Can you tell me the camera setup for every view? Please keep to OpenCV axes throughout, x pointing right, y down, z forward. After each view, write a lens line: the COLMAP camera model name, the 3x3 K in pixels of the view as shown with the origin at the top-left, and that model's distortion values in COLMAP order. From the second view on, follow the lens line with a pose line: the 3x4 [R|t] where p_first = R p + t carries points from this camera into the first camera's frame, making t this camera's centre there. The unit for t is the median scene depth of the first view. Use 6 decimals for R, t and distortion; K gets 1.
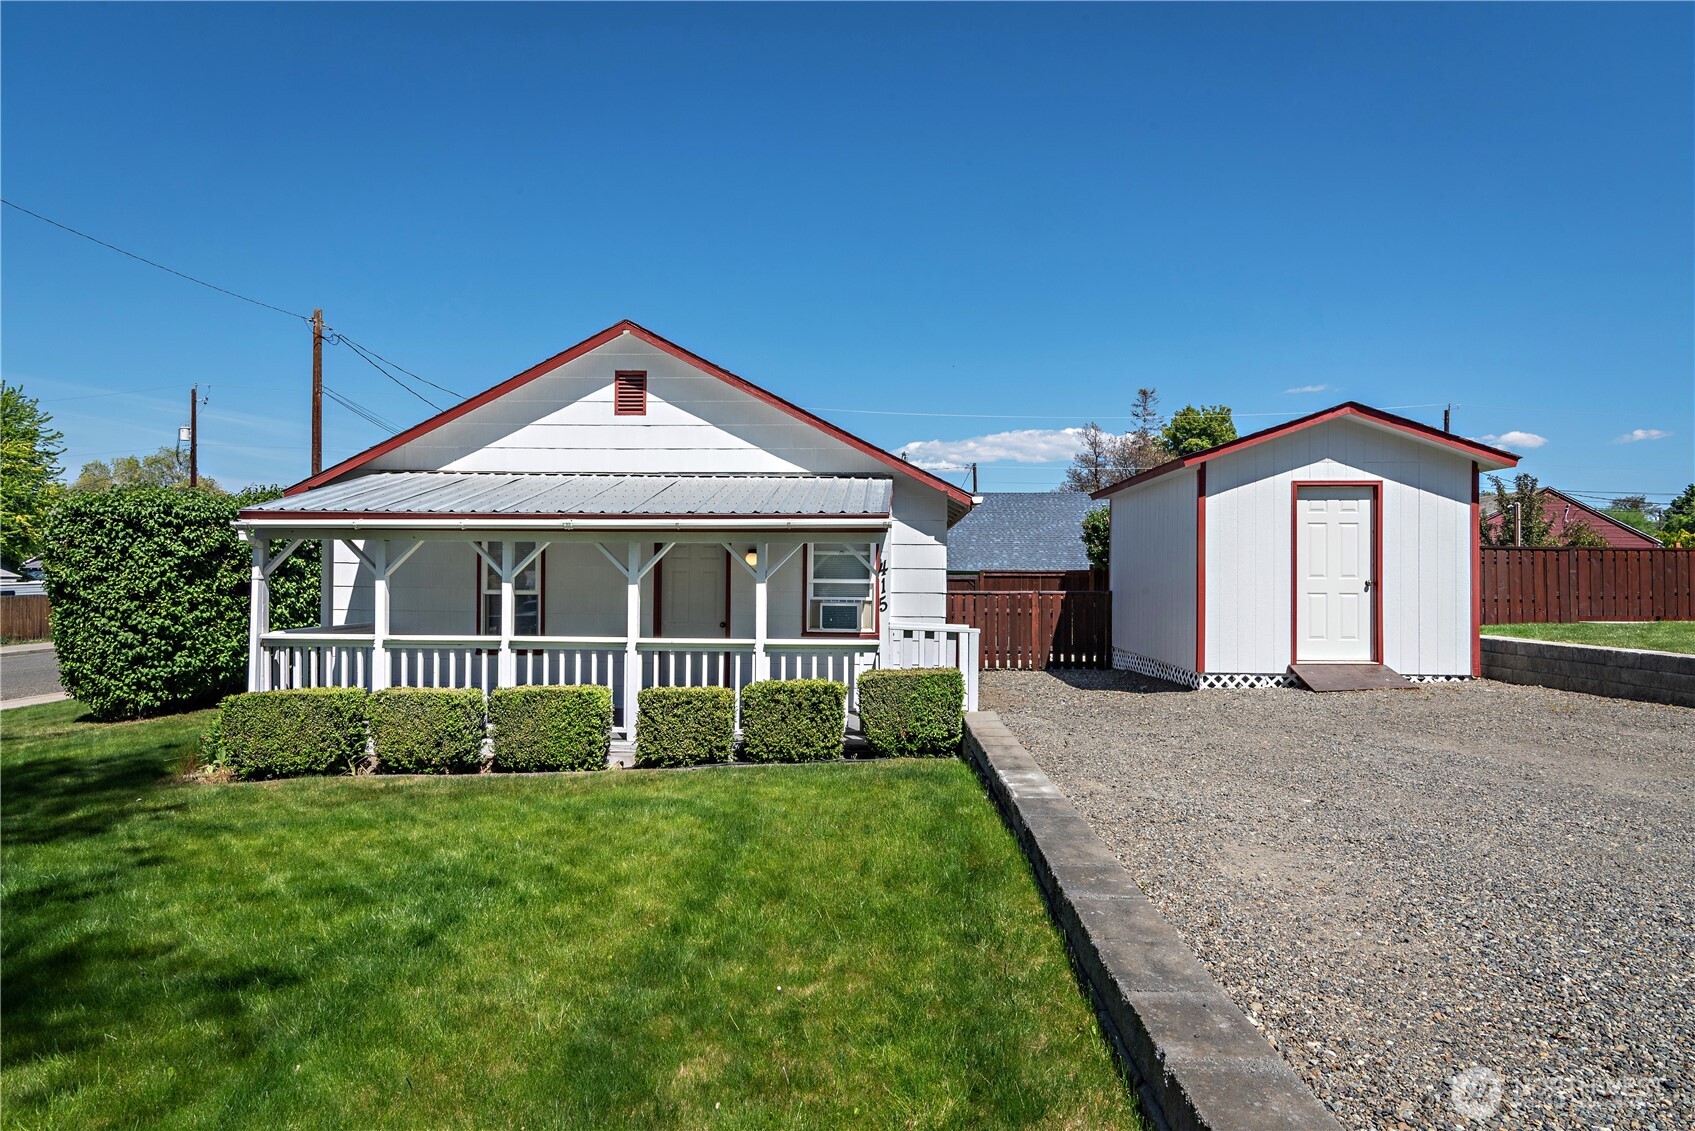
lens RADIAL K [[942.6, 0, 850.8], [0, 942.6, 567.6], [0, 0, 1]] dist [0.016293, -0.002185]
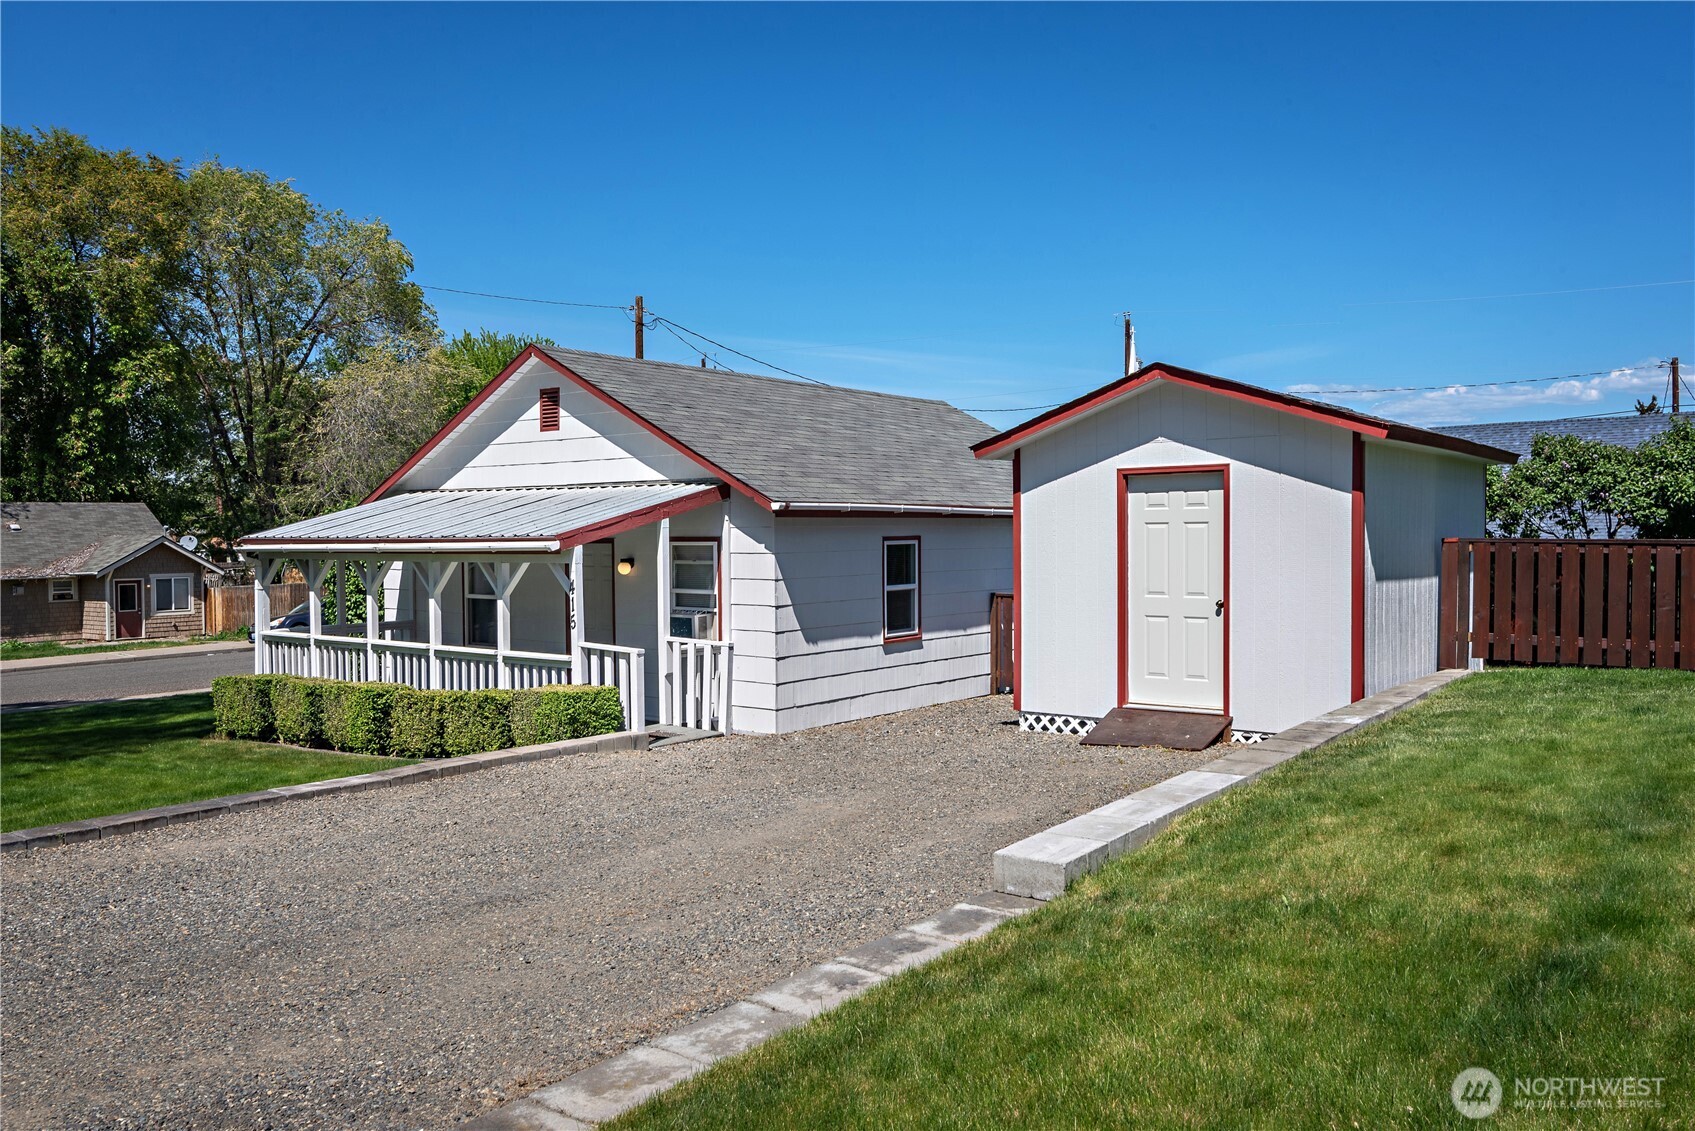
lens RADIAL K [[1299.4, 0, 843.7], [0, 1299.4, 555.4], [0, 0, 1]] dist [0.002604, 0.002823]
pose [[0.807309, -0.002882, -0.590122, 0.913664], [0.018532, 0.999619, 0.020471, -0.047500], [0.589838, -0.027463, 0.807055, 0.018018]]
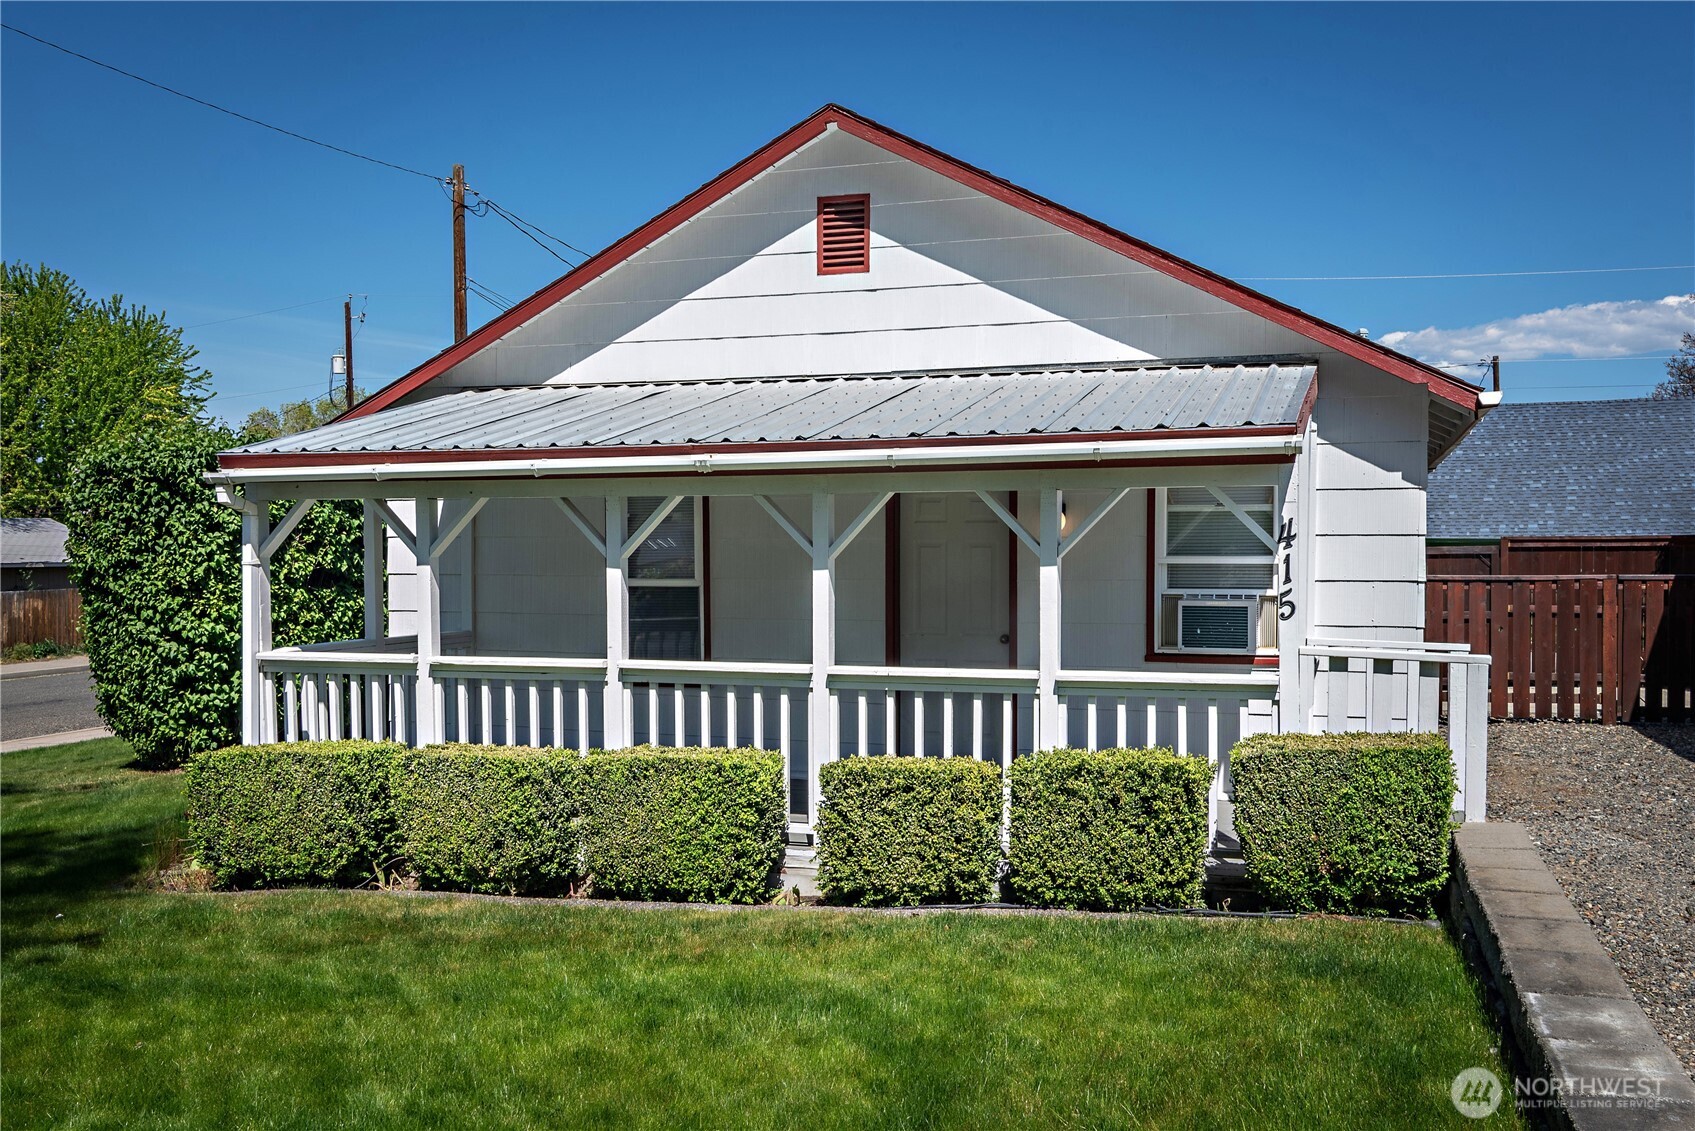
lens RADIAL K [[1430.5, 0, 907.6], [0, 1430.5, 600.8], [0, 0, 1]] dist [0.005106, 0.008099]
pose [[0.966410, -0.000744, -0.257002, 0.028525], [0.011888, 0.999055, 0.041810, 0.001415], [0.256728, -0.043461, 0.965506, 0.165810]]
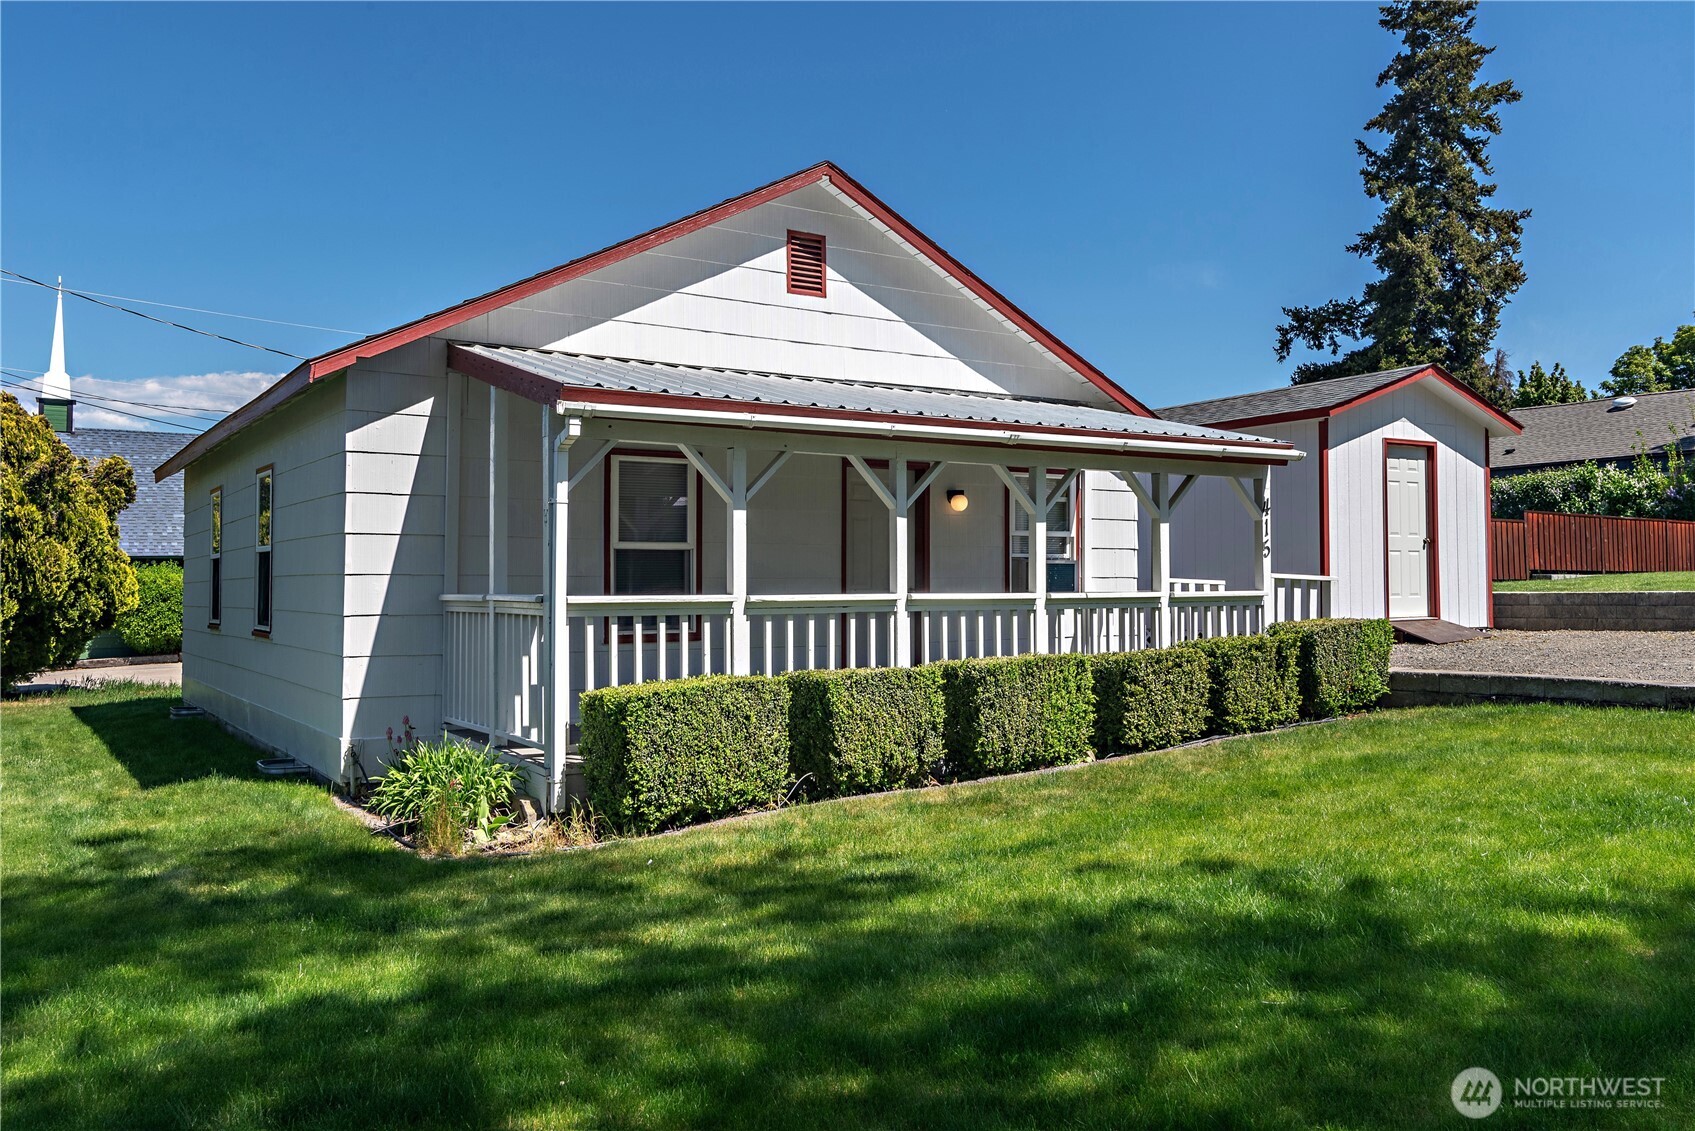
lens RADIAL K [[1299.4, 0, 839.1], [0, 1299.4, 566.4], [0, 0, 1]] dist [0.002604, 0.002823]
pose [[0.828272, -0.002714, 0.560320, -0.780202], [0.007198, 0.999957, -0.005796, 0.048043], [-0.560280, 0.008834, 0.828256, 0.189095]]
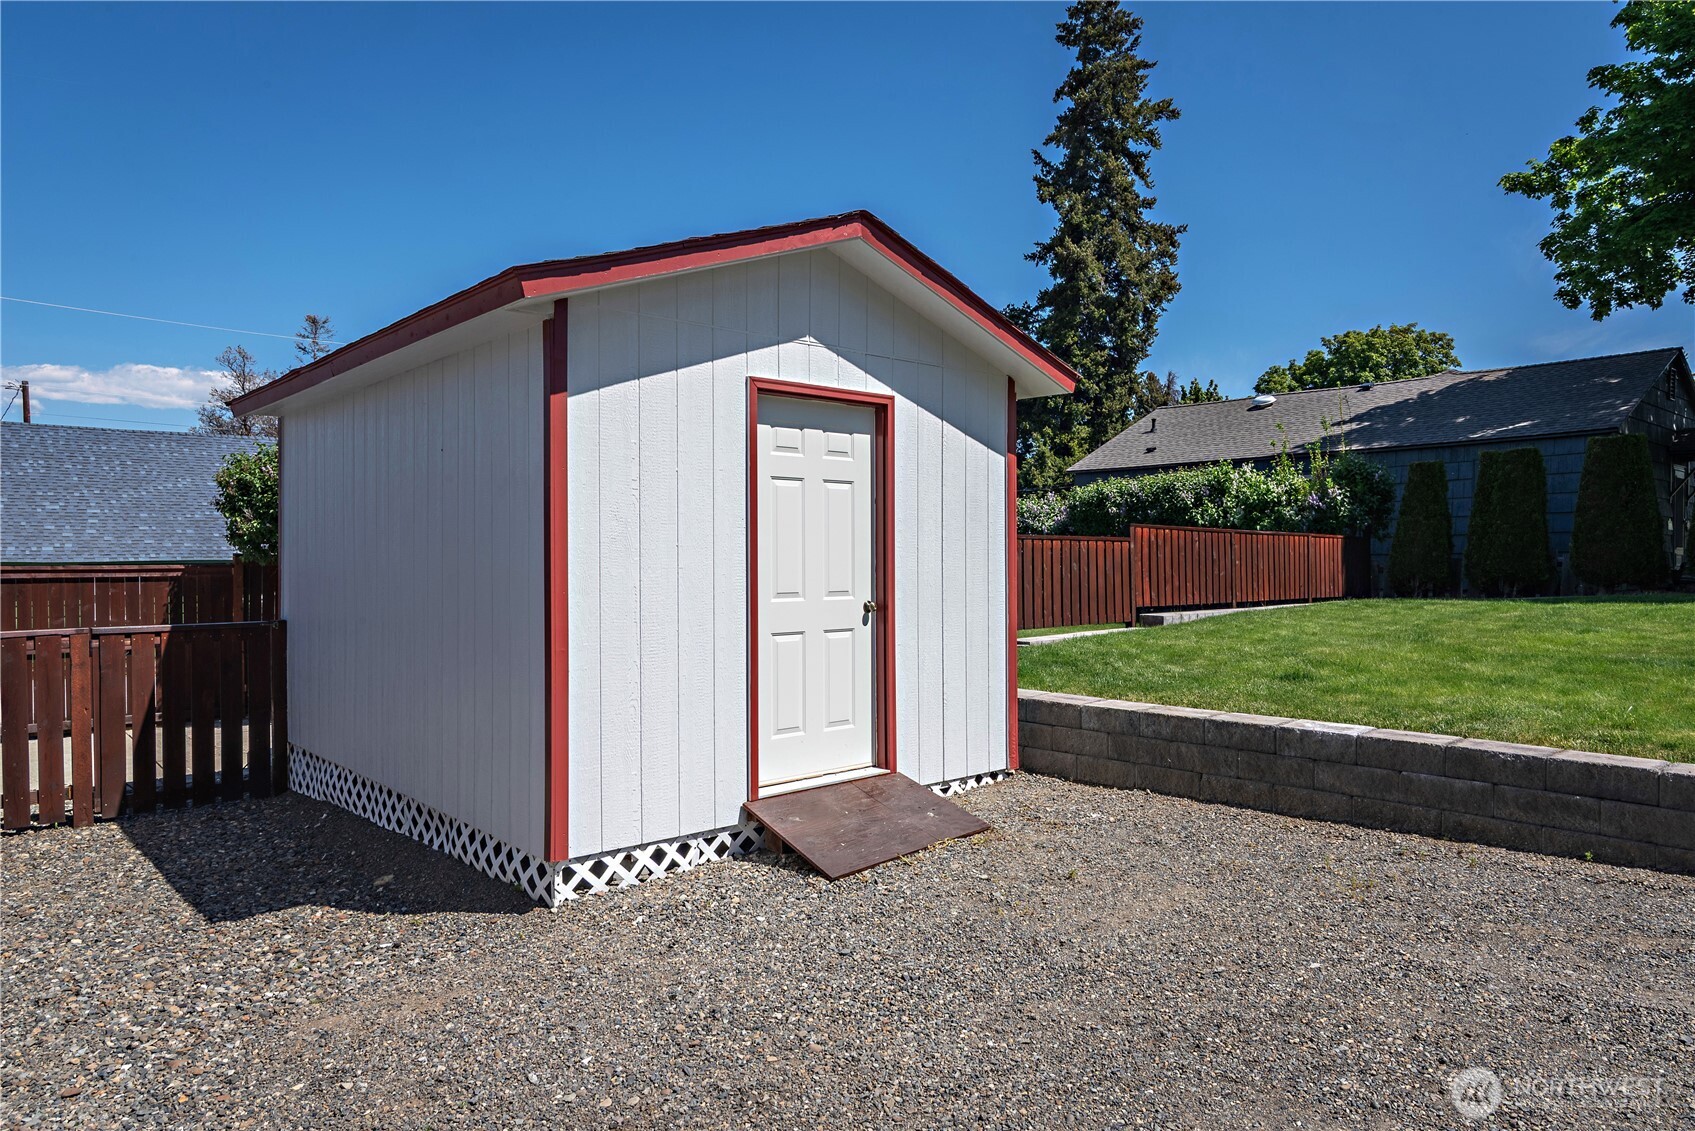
lens RADIAL K [[1066.7, 0, 844.6], [0, 1066.7, 572.1], [0, 0, 1]] dist [0.001055, 0.002206]
pose [[0.721650, -0.014395, 0.692109, 0.161703], [-0.001258, 0.999755, 0.022106, -0.013547], [-0.692257, -0.016824, 0.721455, 0.621178]]
